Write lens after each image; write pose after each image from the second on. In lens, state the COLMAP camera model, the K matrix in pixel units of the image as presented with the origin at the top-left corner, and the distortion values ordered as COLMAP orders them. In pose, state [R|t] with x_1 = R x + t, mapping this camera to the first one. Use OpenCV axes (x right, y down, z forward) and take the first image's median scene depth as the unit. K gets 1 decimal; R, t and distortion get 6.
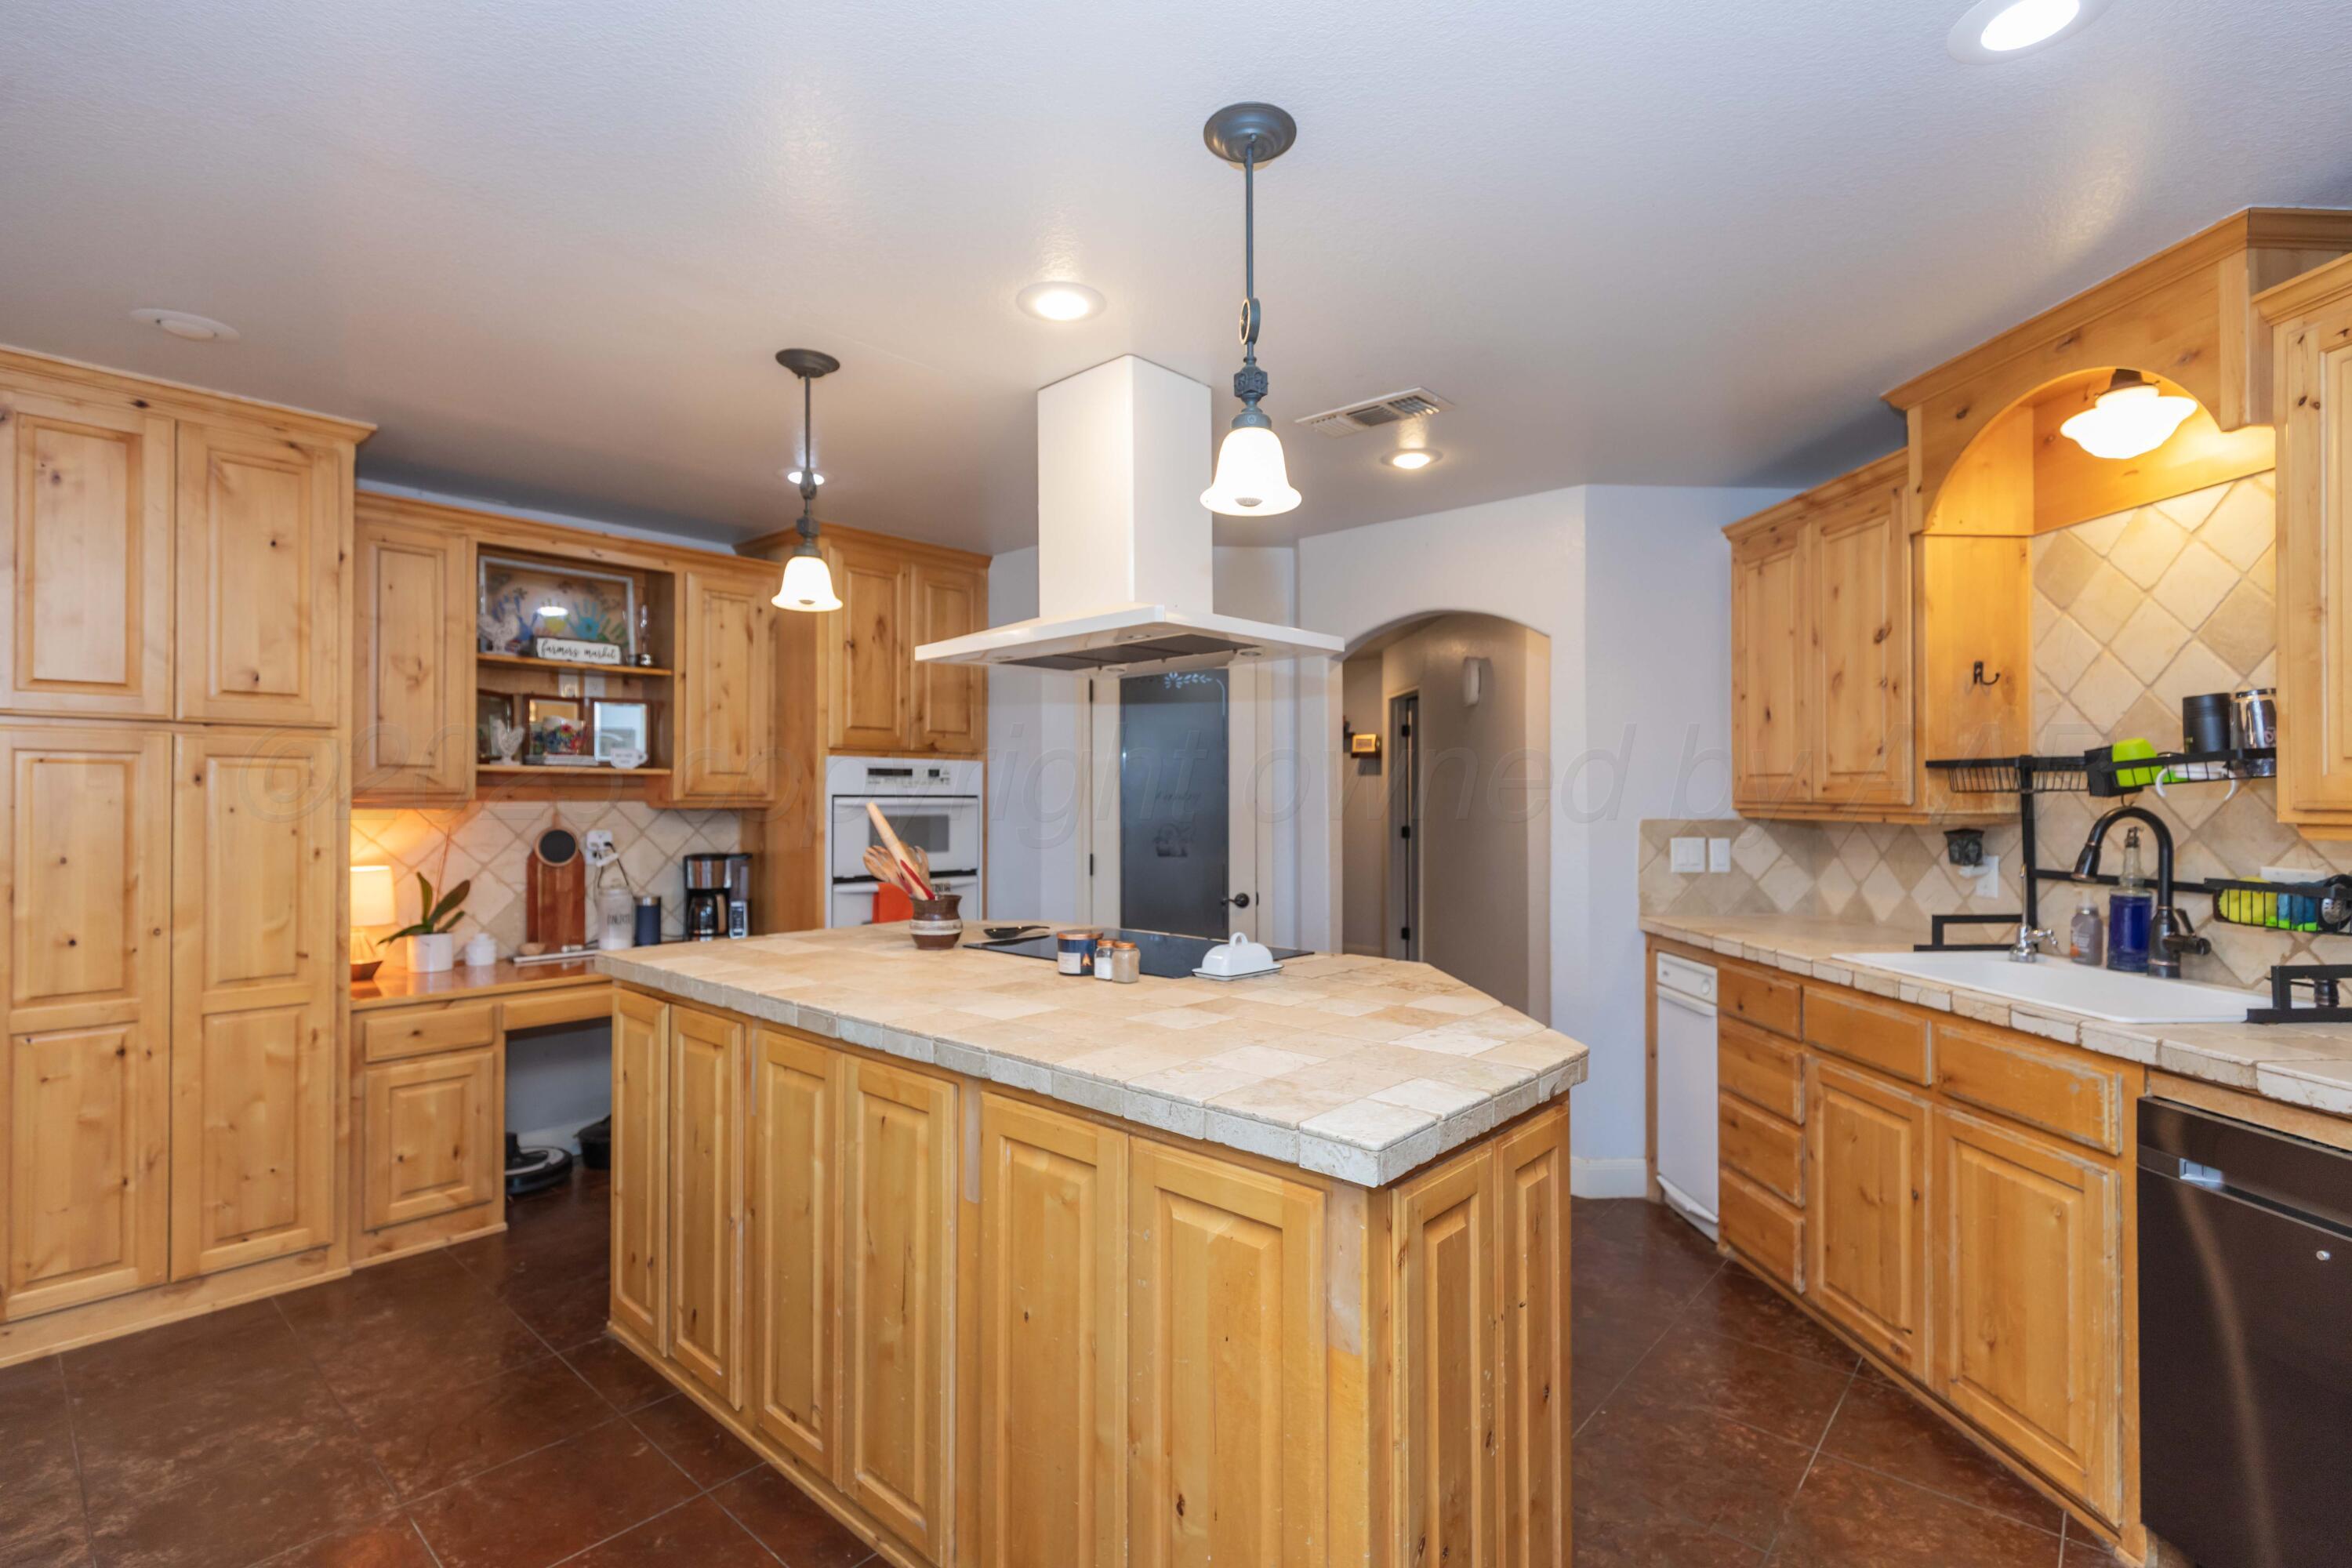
lens RADIAL K [[1067.4, 0, 1176.4], [0, 1067.4, 790.1], [0, 0, 1]] dist [-0.000434, 0.000013]
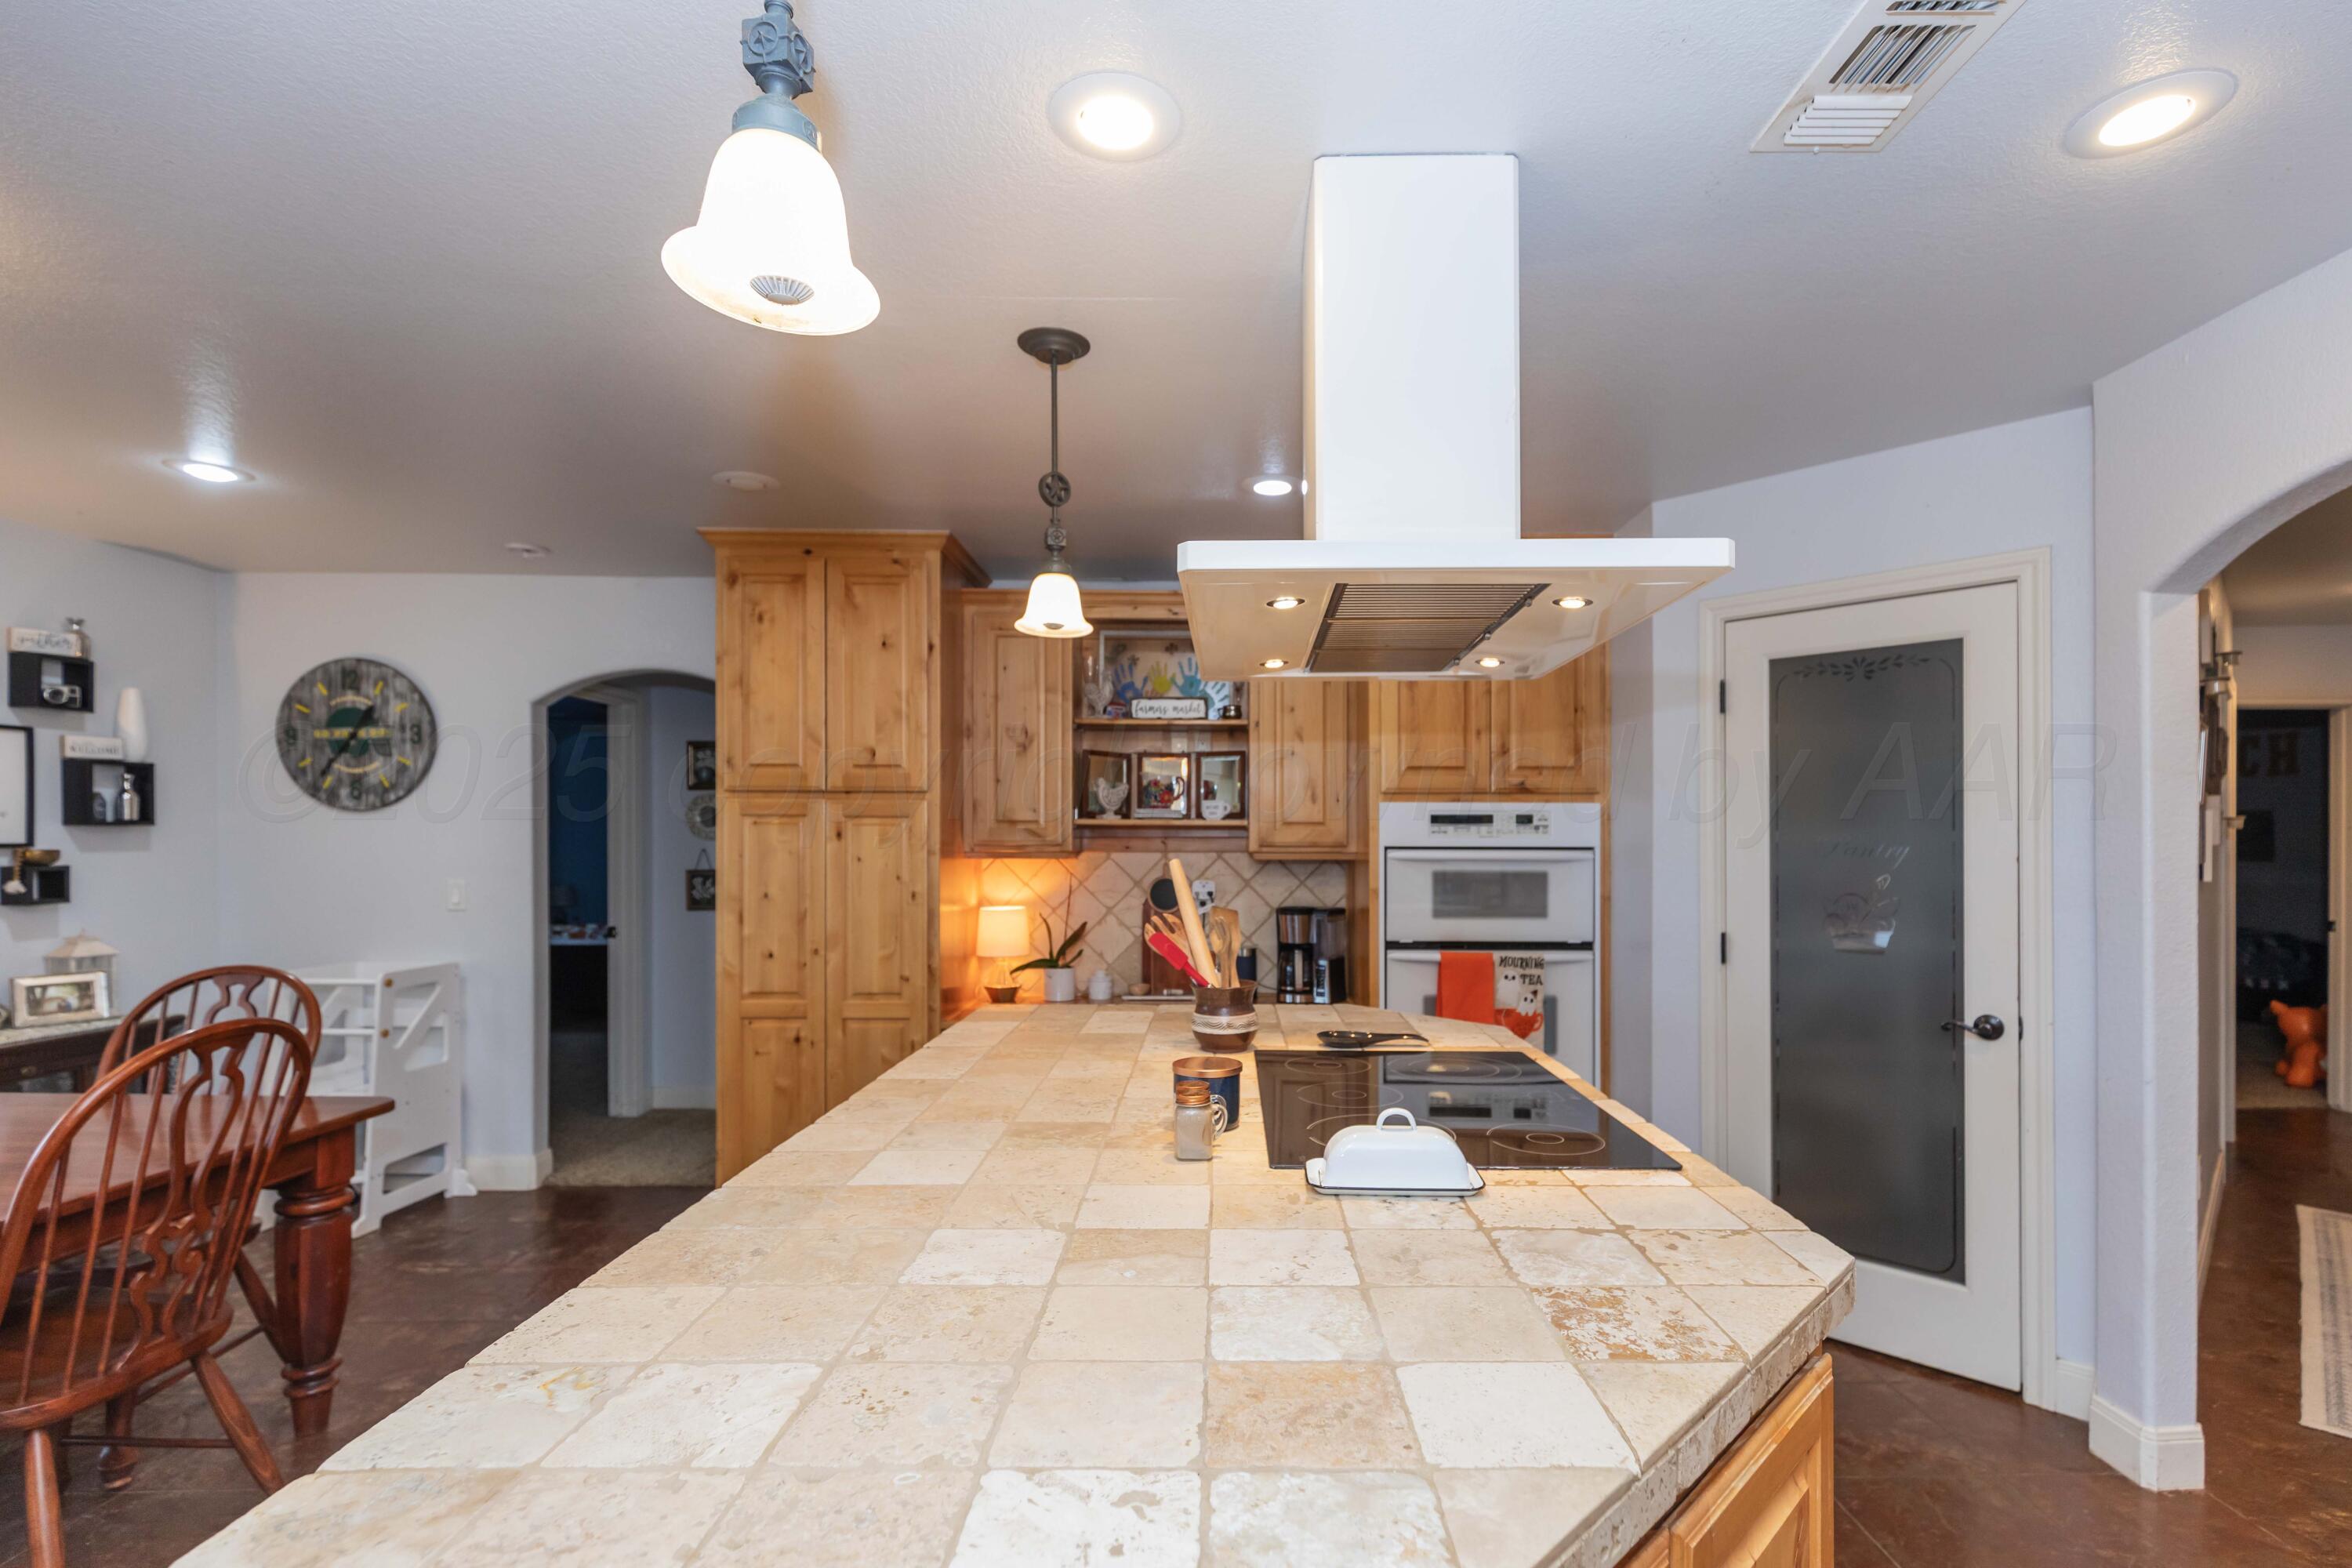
lens RADIAL K [[1055.2, 0, 1249.6], [0, 1055.2, 843.5], [0, 0, 1]] dist [0.000424, 0.000023]
pose [[0.679261, 0.001842, -0.733895, 0.327564], [0.004354, 0.999969, 0.006540, -0.006054], [0.733884, -0.007638, 0.679232, 0.461421]]
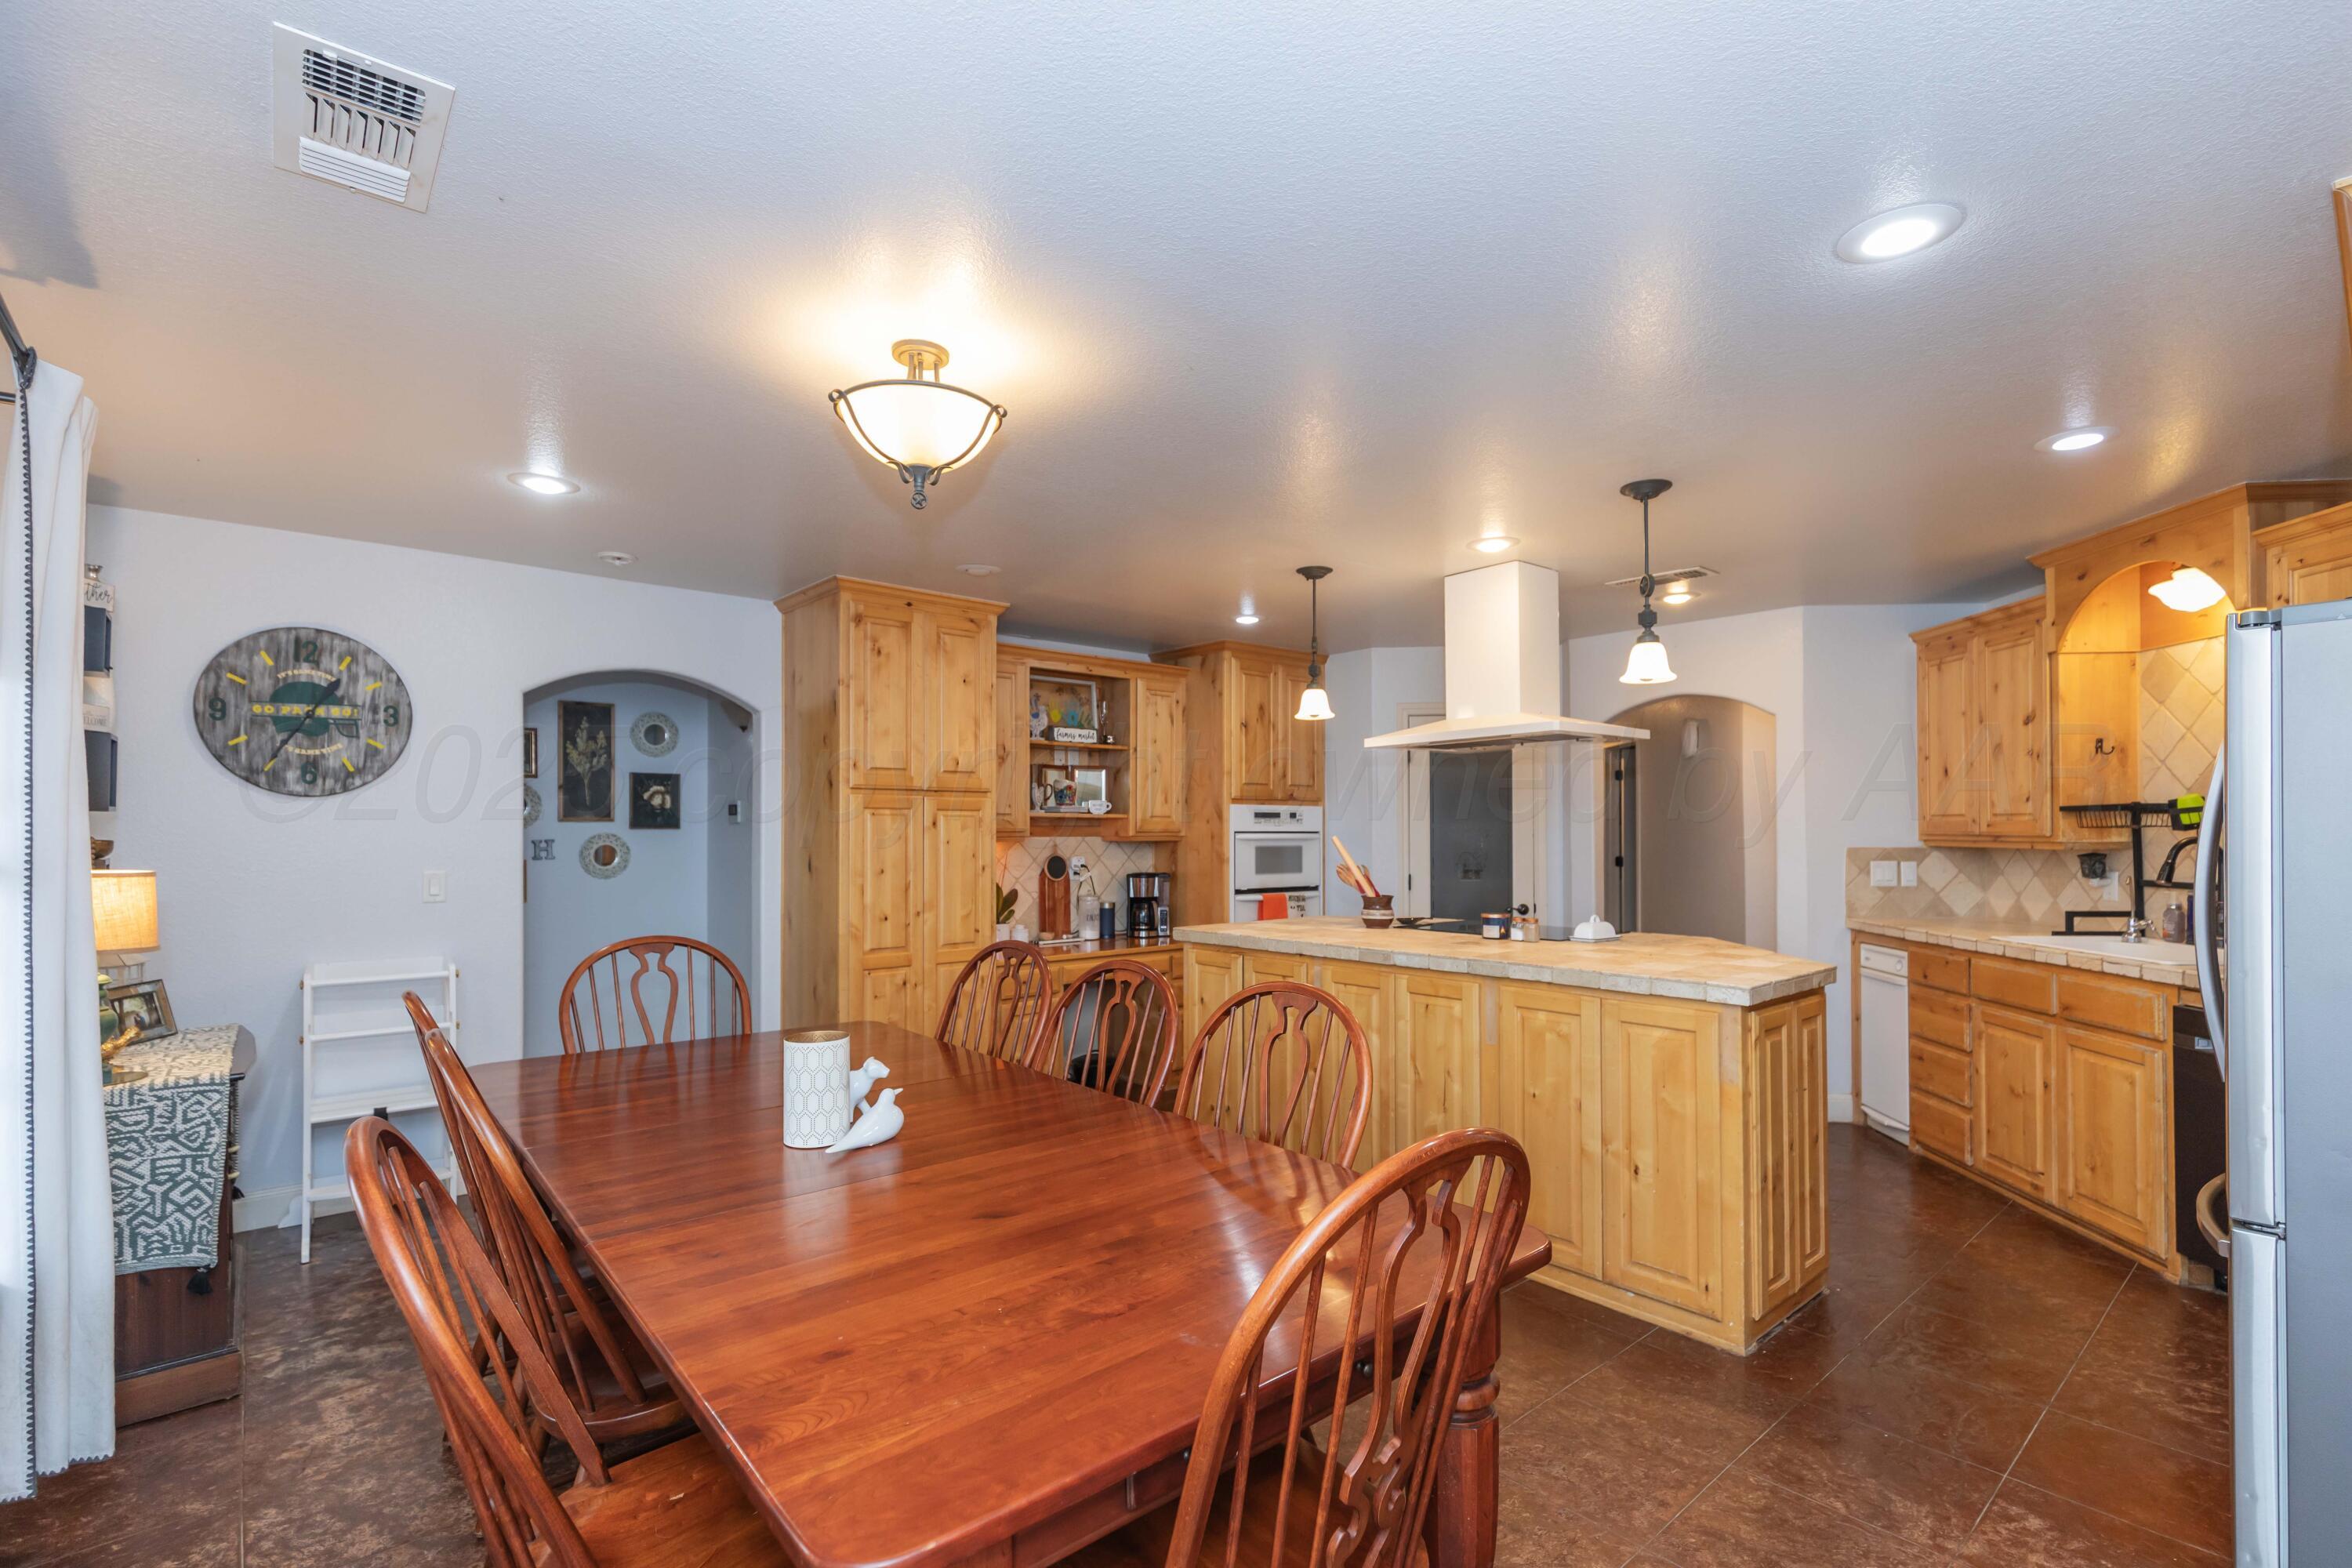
lens RADIAL K [[1049.7, 0, 1185.2], [0, 1049.7, 822.6], [0, 0, 1]] dist [-0.001087, -0.000296]
pose [[0.991535, -0.004514, -0.129761, -0.285606], [0.004258, 0.999988, -0.002245, -0.006497], [0.129770, 0.001673, 0.991543, -0.549402]]
